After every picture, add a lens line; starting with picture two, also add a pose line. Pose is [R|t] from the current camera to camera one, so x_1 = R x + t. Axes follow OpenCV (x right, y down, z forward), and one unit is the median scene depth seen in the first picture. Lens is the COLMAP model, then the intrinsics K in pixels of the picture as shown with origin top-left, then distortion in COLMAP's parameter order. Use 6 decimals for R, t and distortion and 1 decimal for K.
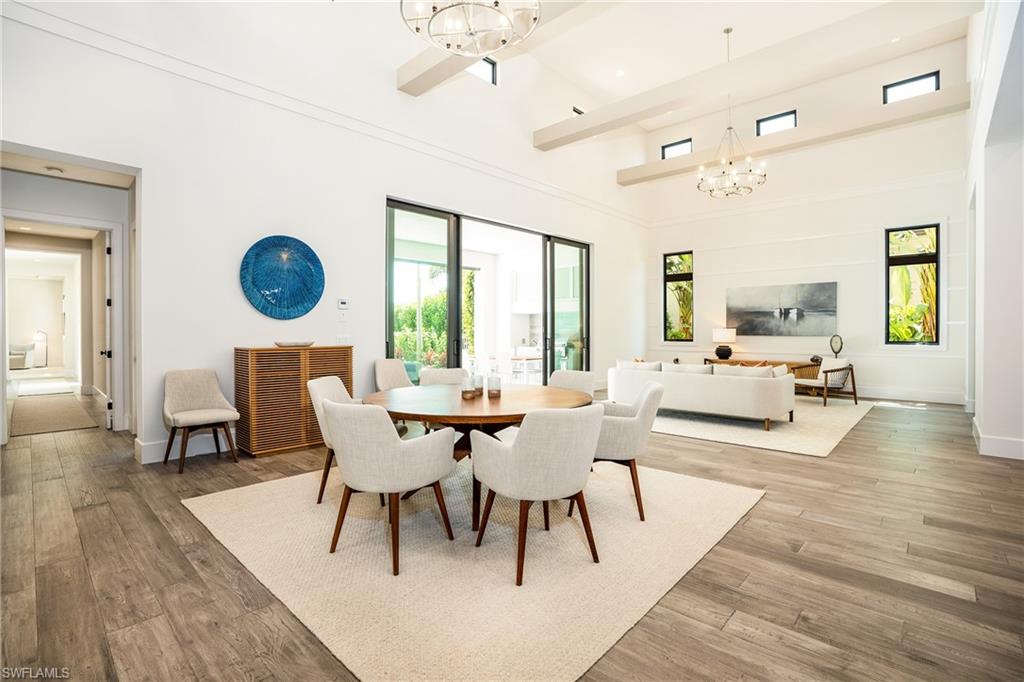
lens RADIAL K [[480.7, 0, 506.4], [0, 480.7, 337.2], [0, 0, 1]] dist [-0.063686, 0.026587]
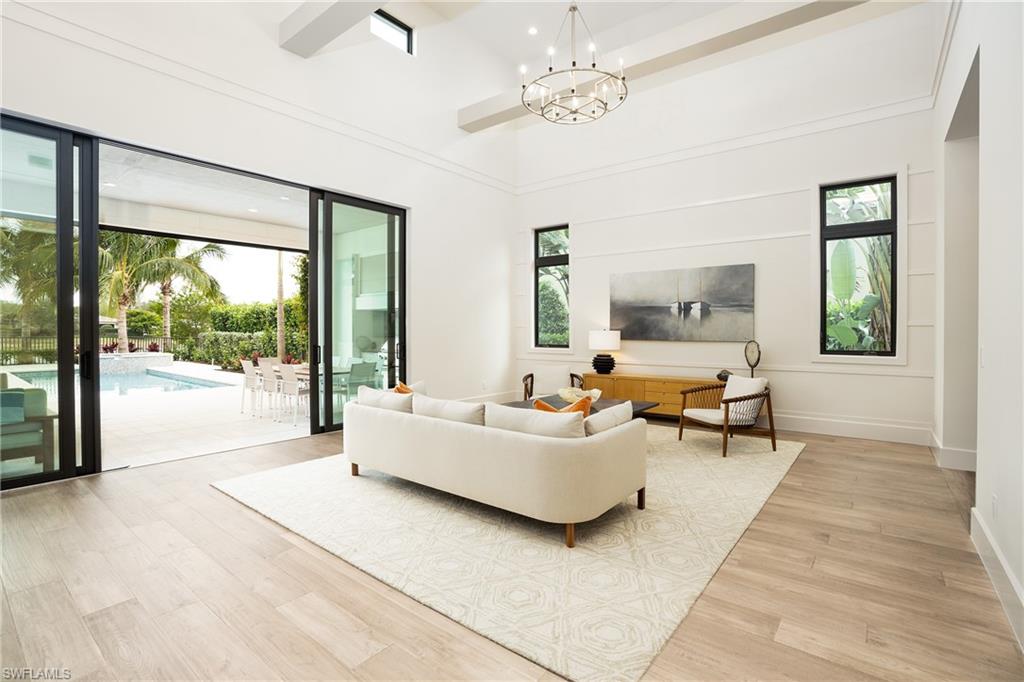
lens RADIAL K [[495.3, 0, 486.8], [0, 495.3, 340.2], [0, 0, 1]] dist [-0.039178, 0.000771]
pose [[0.997947, -0.002631, 0.063993, 0.251173], [0.002048, 0.999956, 0.009181, -0.011792], [-0.064014, -0.009031, 0.997908, 0.288104]]
